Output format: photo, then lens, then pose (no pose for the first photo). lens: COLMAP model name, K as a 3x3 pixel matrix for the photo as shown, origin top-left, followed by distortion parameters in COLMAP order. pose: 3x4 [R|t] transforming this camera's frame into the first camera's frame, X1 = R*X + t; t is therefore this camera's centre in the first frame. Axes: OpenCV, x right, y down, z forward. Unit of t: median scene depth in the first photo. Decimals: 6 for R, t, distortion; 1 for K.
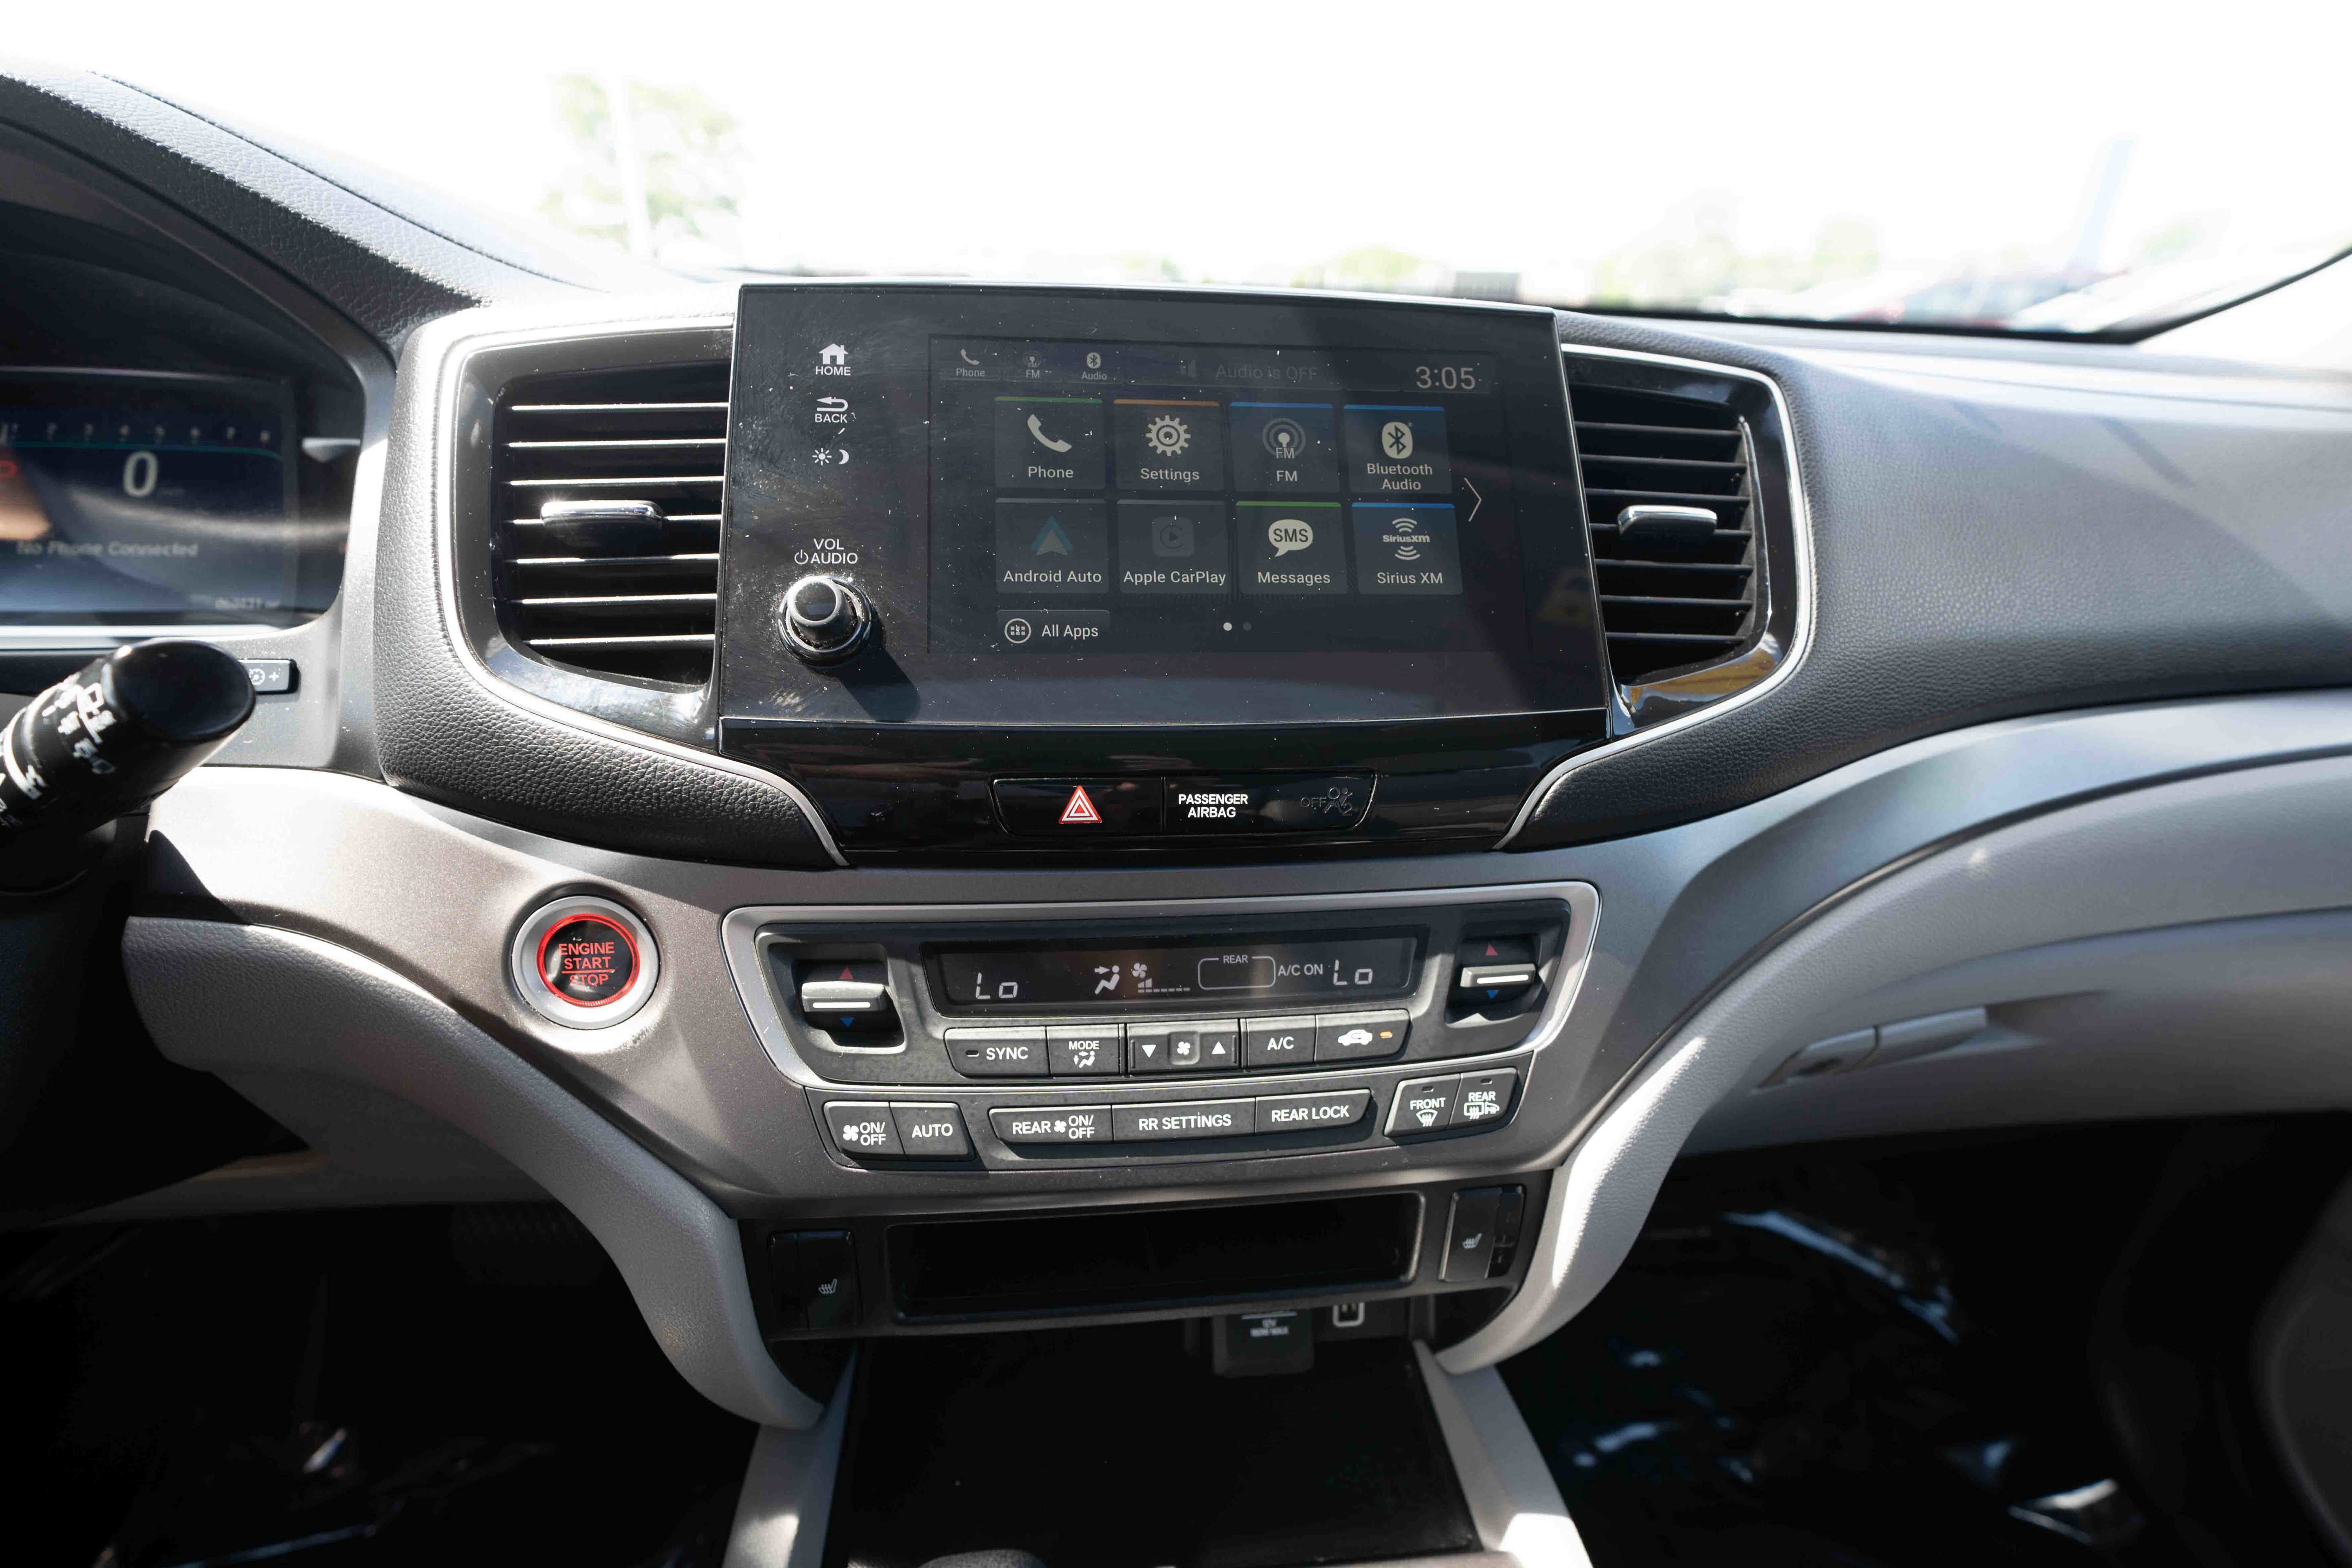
lens RADIAL K [[1128.3, 0, 1176.0], [0, 1128.3, 784.0], [0, 0, 1]] dist [0.009468, 0.000011]
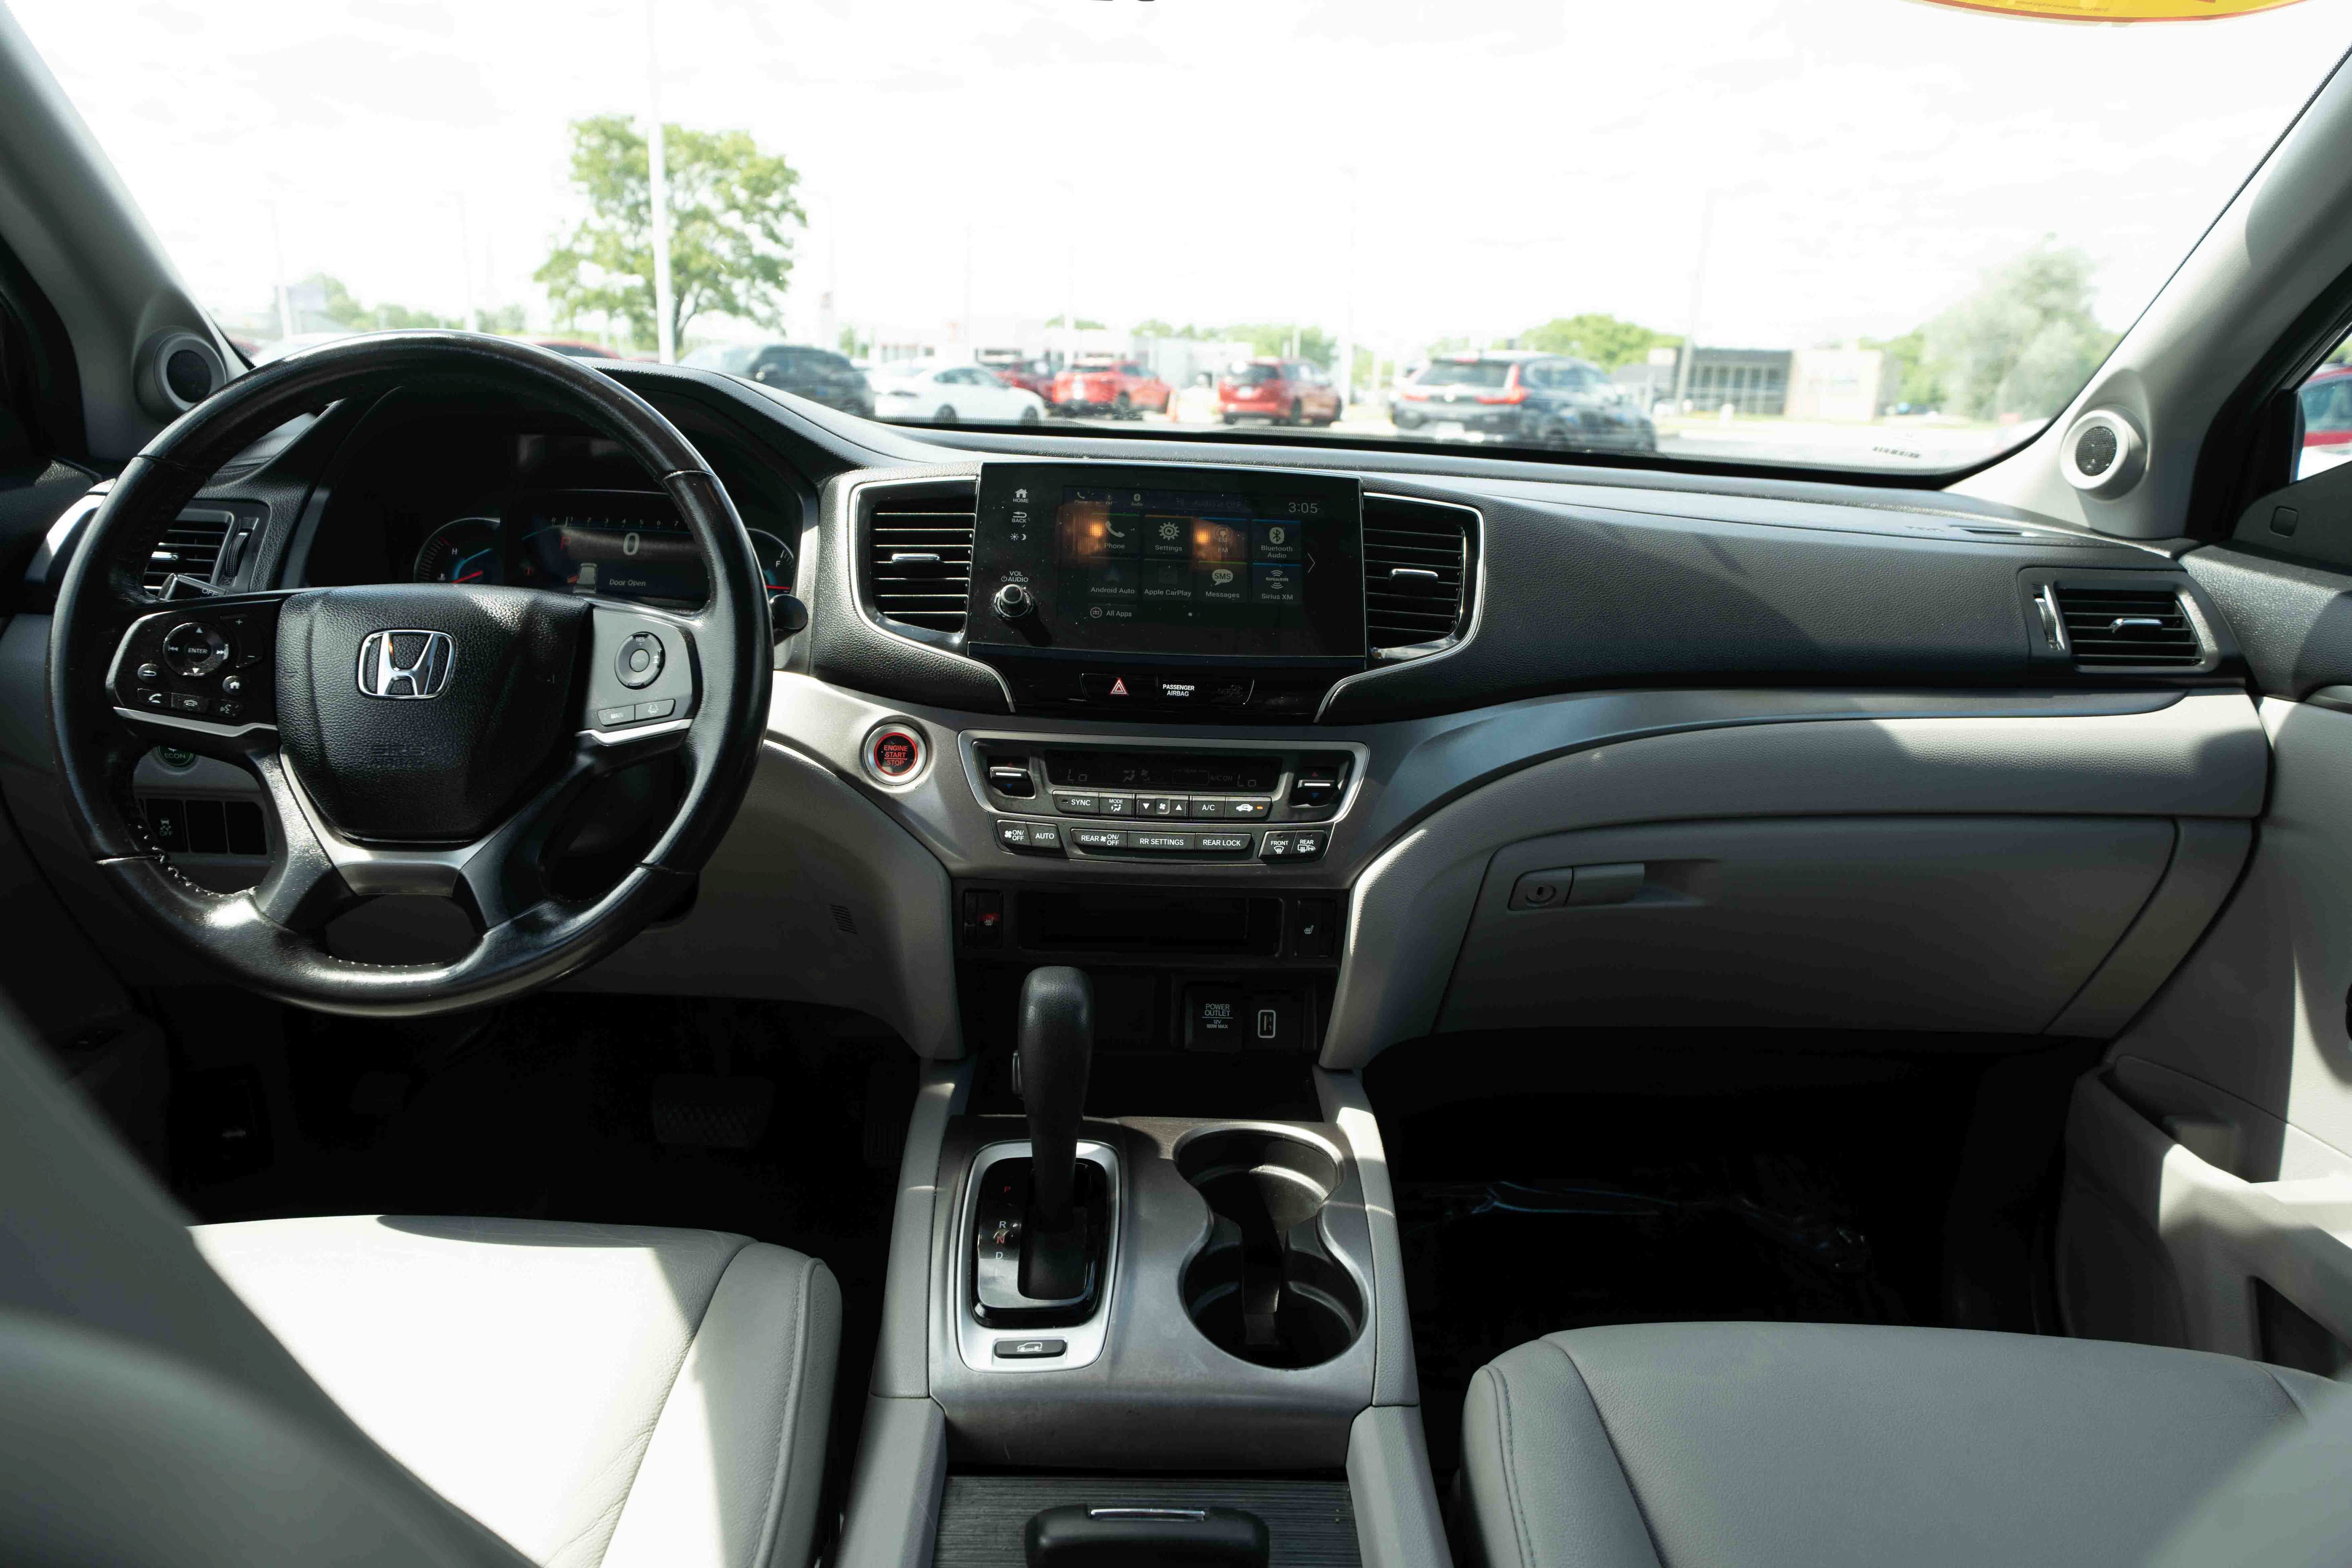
lens RADIAL K [[1558.7, 0, 1176.0], [0, 1558.7, 784.0], [0, 0, 1]] dist [0.026473, 0.005003]
pose [[0.995639, 0.032723, -0.087358, 0.288563], [-0.045768, 0.987354, -0.151780, 0.637707], [0.081287, 0.155116, 0.984546, -1.910385]]
